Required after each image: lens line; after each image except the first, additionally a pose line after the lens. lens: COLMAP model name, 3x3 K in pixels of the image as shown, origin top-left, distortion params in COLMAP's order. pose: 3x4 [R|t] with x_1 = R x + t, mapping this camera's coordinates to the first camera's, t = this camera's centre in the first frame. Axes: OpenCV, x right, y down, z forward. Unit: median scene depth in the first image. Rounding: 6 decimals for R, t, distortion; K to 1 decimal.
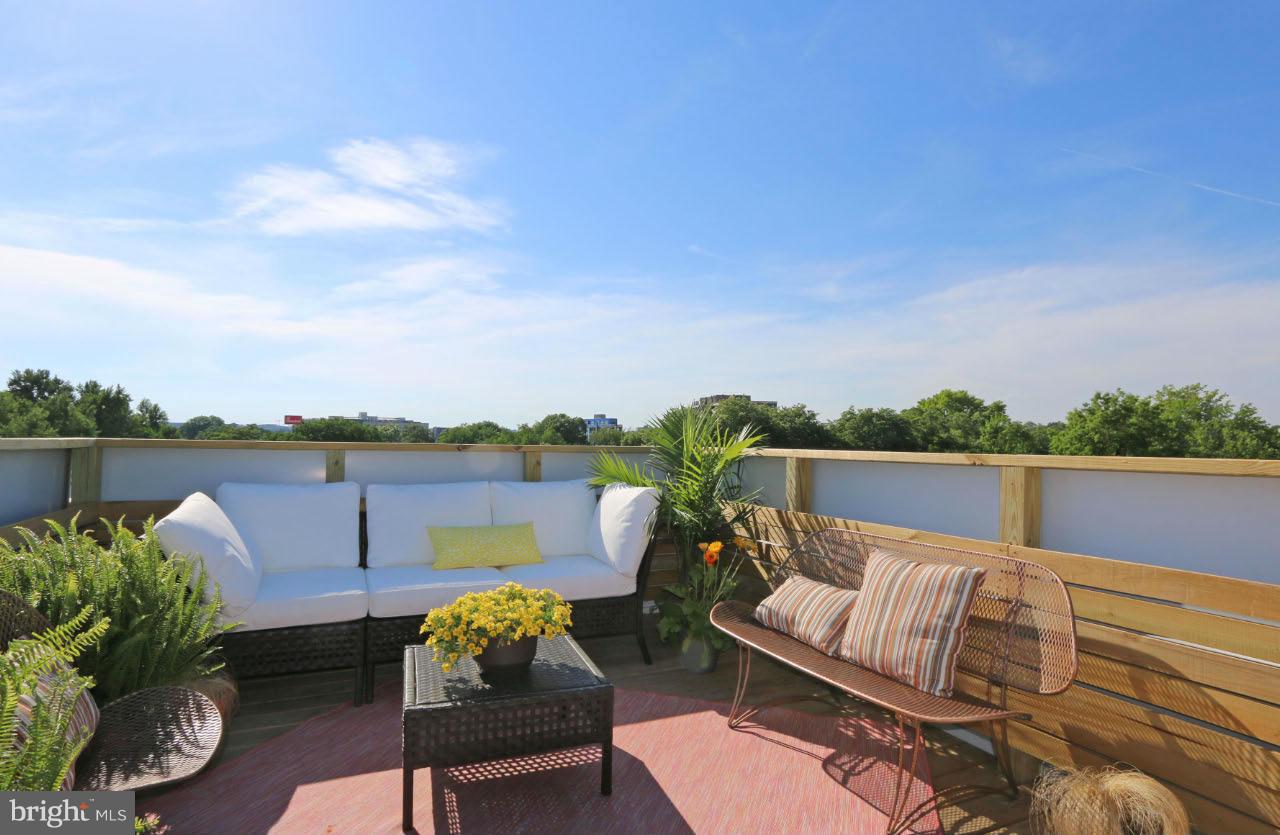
lens RADIAL K [[625.4, 0, 621.8], [0, 625.4, 462.1], [0, 0, 1]] dist [0.001713, -0.017328]
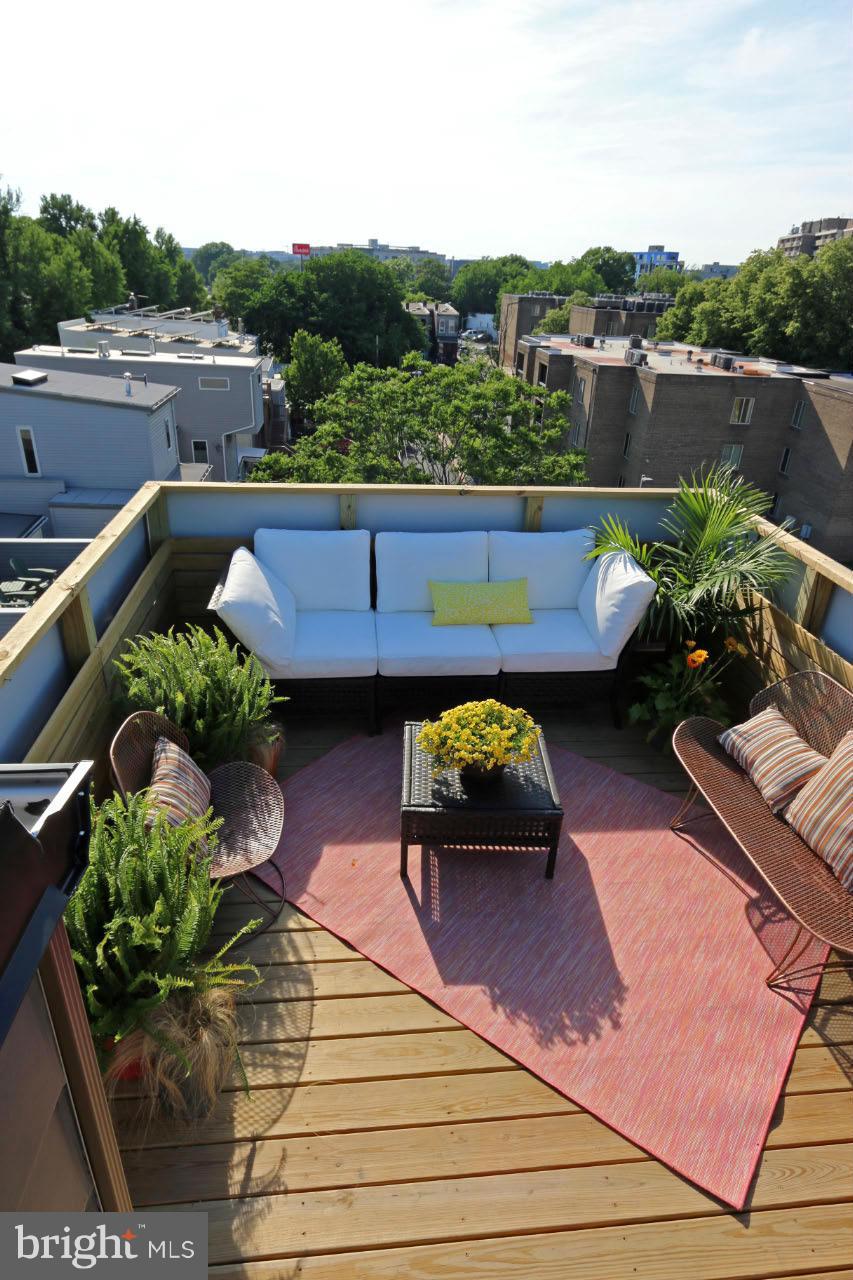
lens RADIAL K [[672.2, 0, 426.5], [0, 672.2, 640.0], [0, 0, 1]] dist [-0.001822, -0.019337]
pose [[0.948131, 0.160067, -0.274638, 0.034328], [-0.023537, 0.896947, 0.441512, -0.471383], [0.317007, -0.412147, 0.854190, -0.060407]]
